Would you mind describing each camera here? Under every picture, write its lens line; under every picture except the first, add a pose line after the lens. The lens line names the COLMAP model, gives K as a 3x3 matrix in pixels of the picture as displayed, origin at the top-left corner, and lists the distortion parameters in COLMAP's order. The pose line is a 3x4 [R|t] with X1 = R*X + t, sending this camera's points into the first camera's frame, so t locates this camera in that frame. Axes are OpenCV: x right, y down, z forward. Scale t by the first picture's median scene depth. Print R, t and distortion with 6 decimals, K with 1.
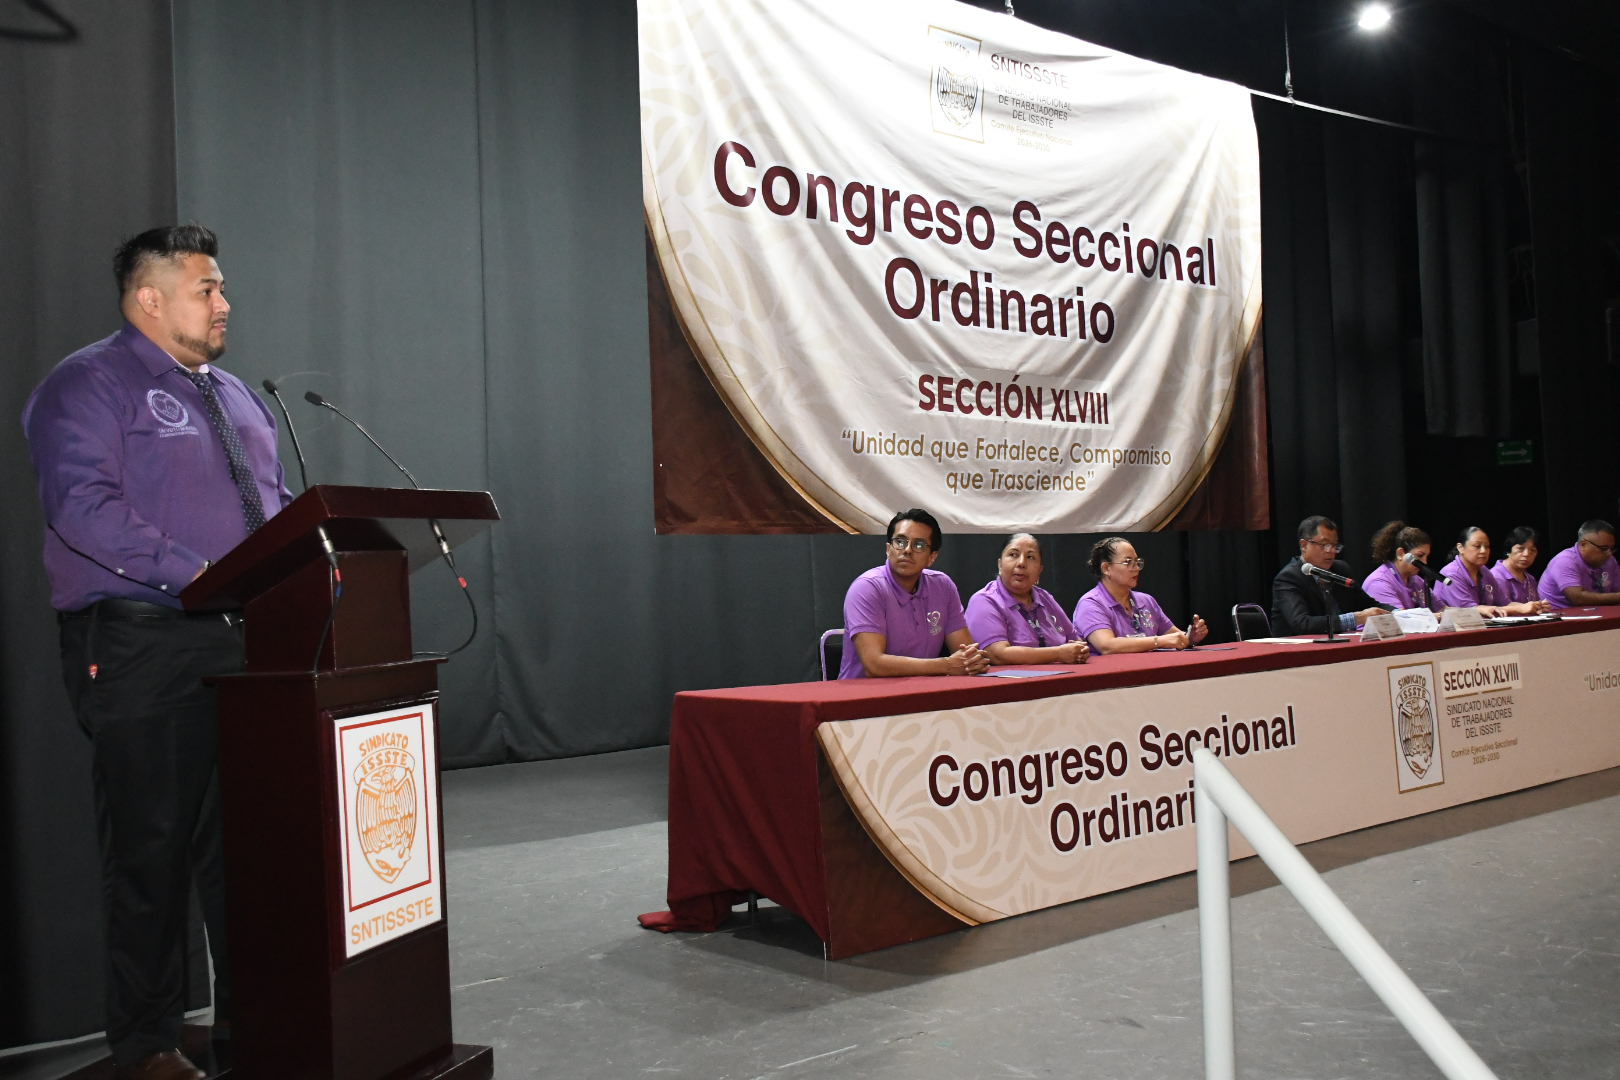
lens RADIAL K [[1535.8, 0, 807.8], [0, 1535.8, 539.6], [0, 0, 1]] dist [-0.030292, 0.000000]
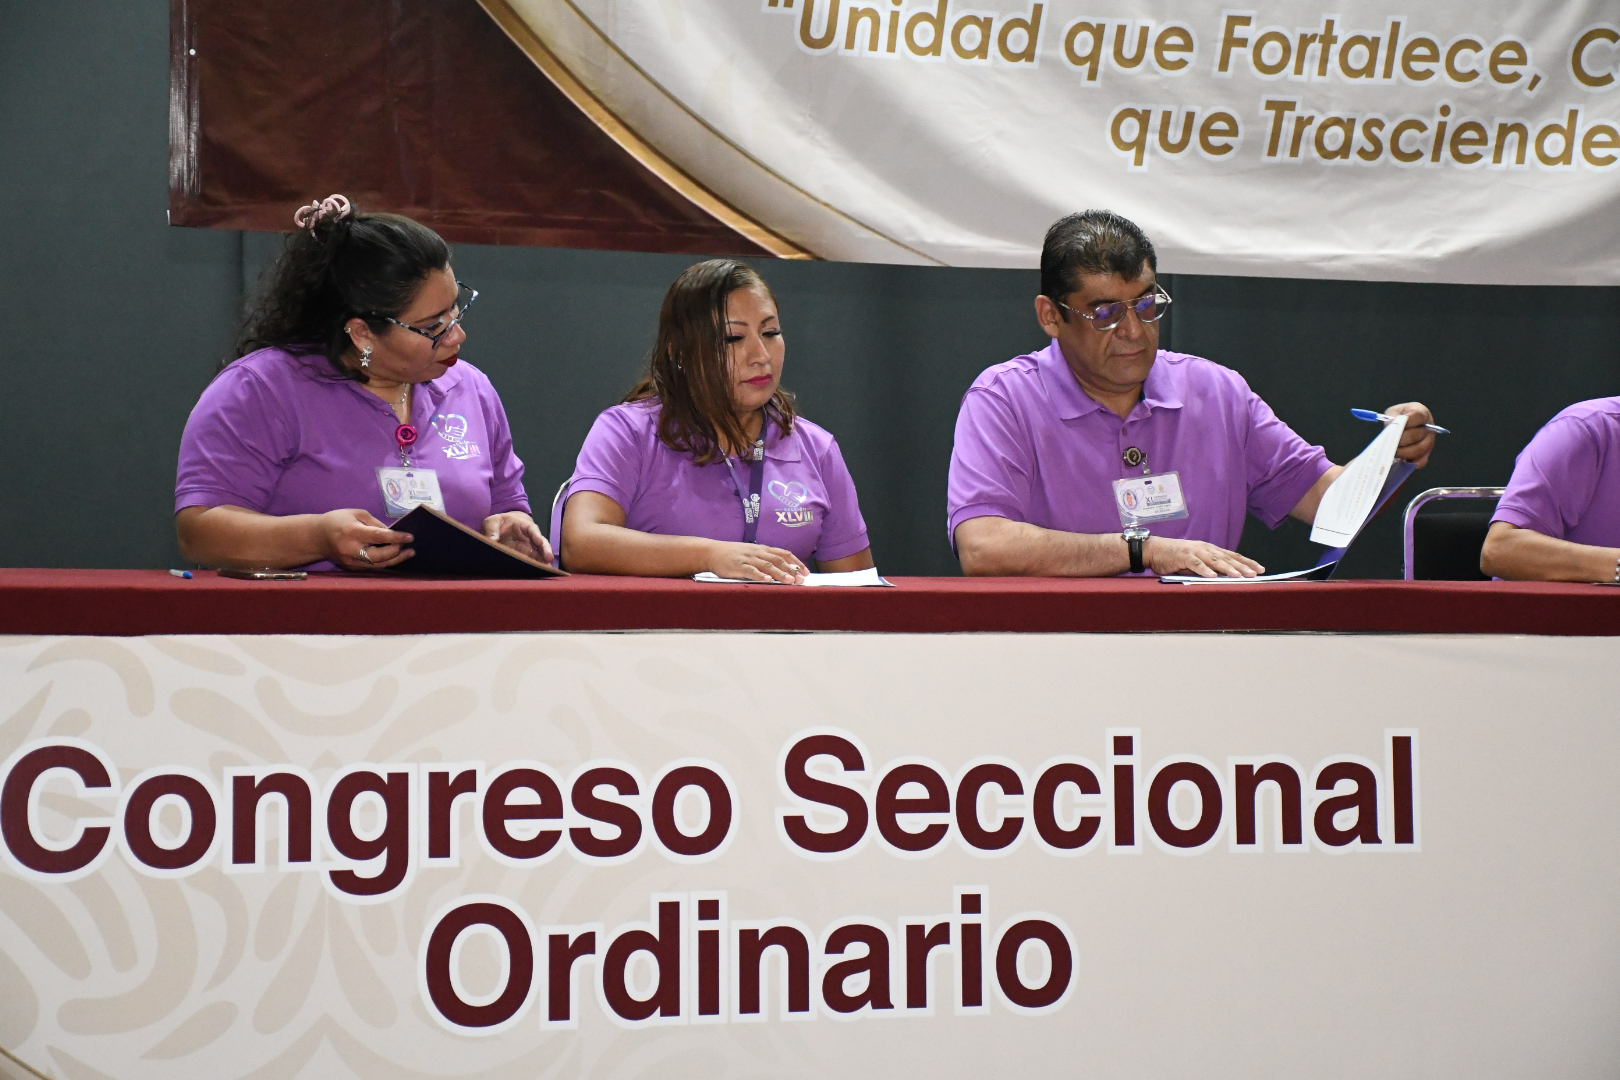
lens RADIAL K [[4017.0, 0, 796.4], [0, 4017.0, 548.7], [0, 0, 1]] dist [0.730636, 0.000000]
pose [[0.942338, 0.060471, -0.329153, 0.372313], [-0.043727, 0.997356, 0.058042, 0.010255], [0.331793, -0.040302, 0.942491, 0.027133]]
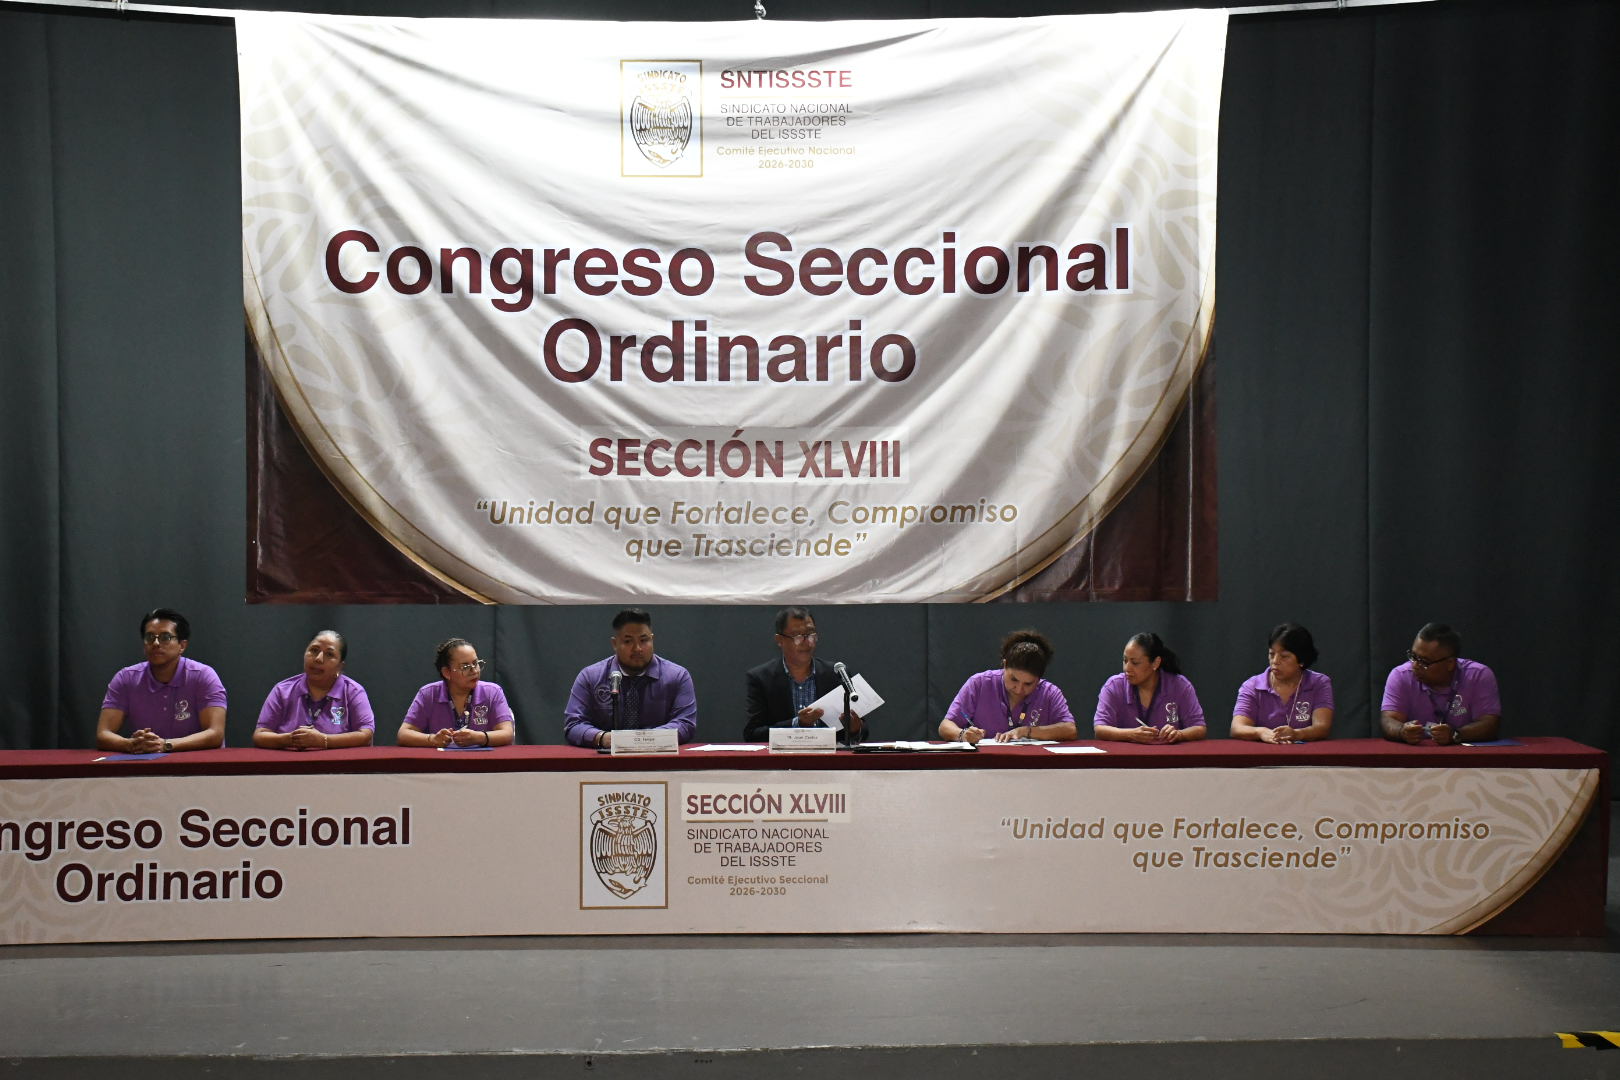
lens RADIAL K [[2660.1, 0, 812.1], [0, 2660.1, 538.5], [0, 0, 1]] dist [0.264880, 0.000000]
pose [[0.753770, 0.035871, -0.656159, 1.330387], [-0.005232, 0.998805, 0.048594, -0.132280], [0.657117, -0.033195, 0.753057, -0.178511]]
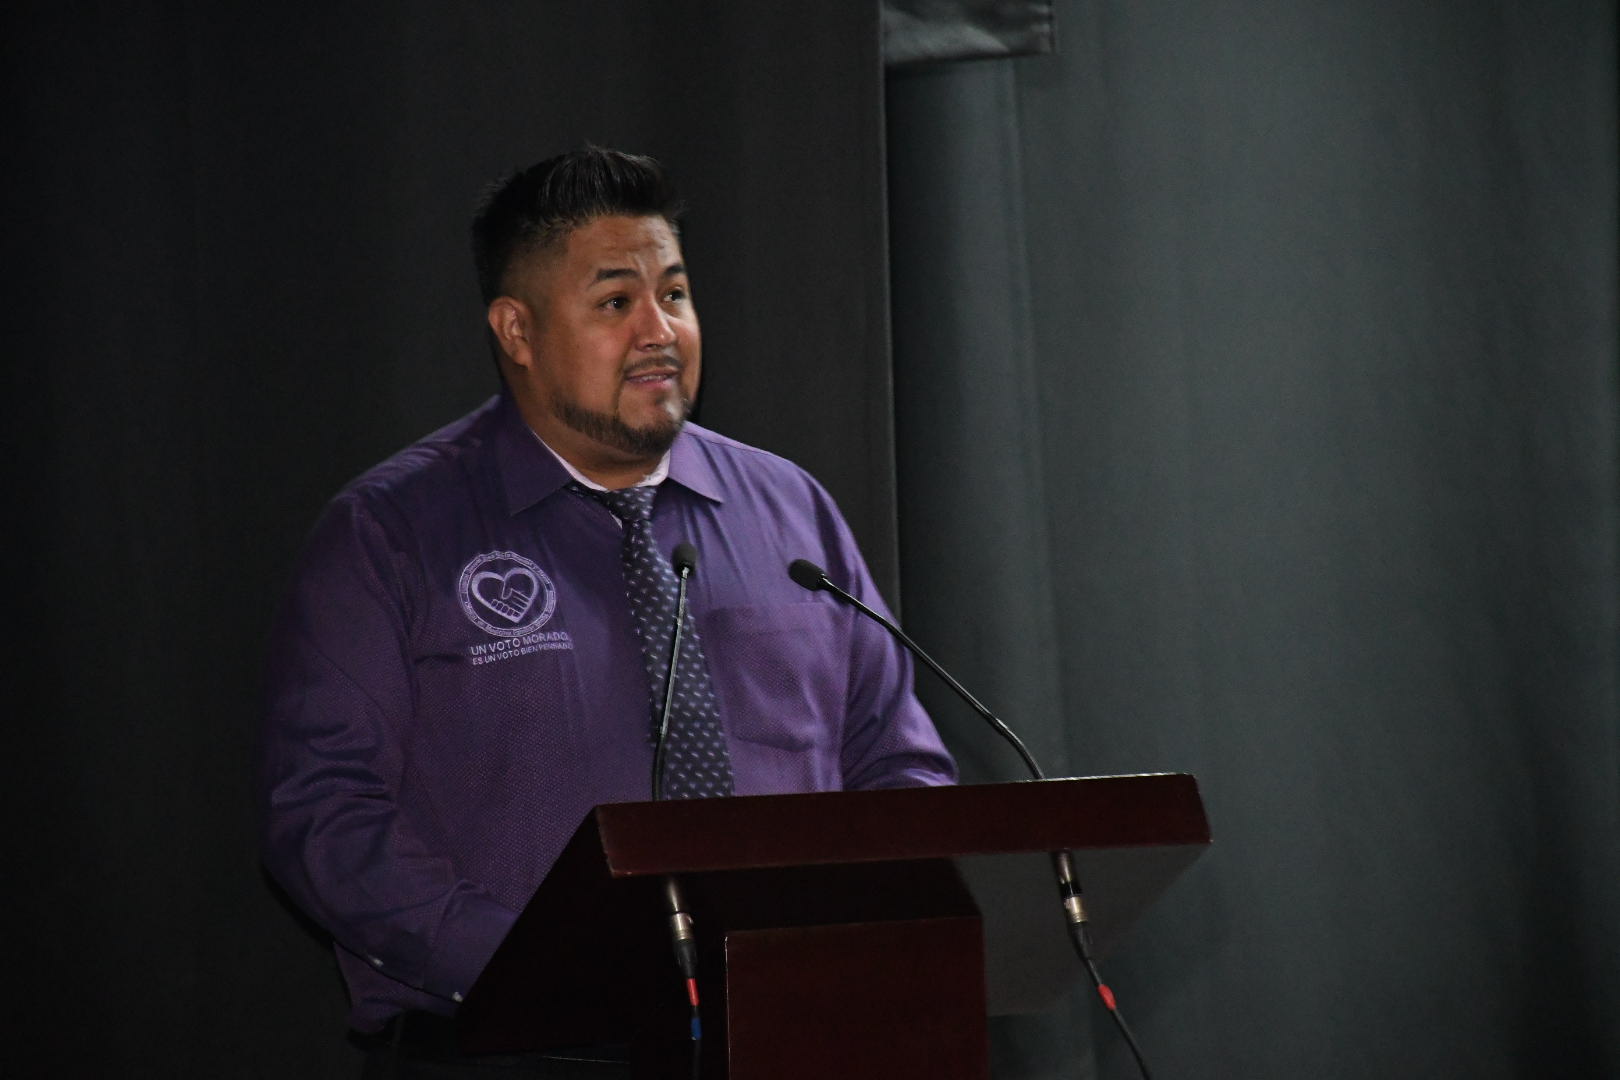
lens RADIAL K [[9632.2, 0, 809.4], [0, 9632.2, 539.3], [0, 0, 1]] dist [0.076609, 0.000000]
pose [[0.715441, 0.016952, -0.698468, 0.664193], [0.017976, 0.998928, 0.042657, -0.089756], [0.698442, -0.043075, 0.714369, -0.398587]]
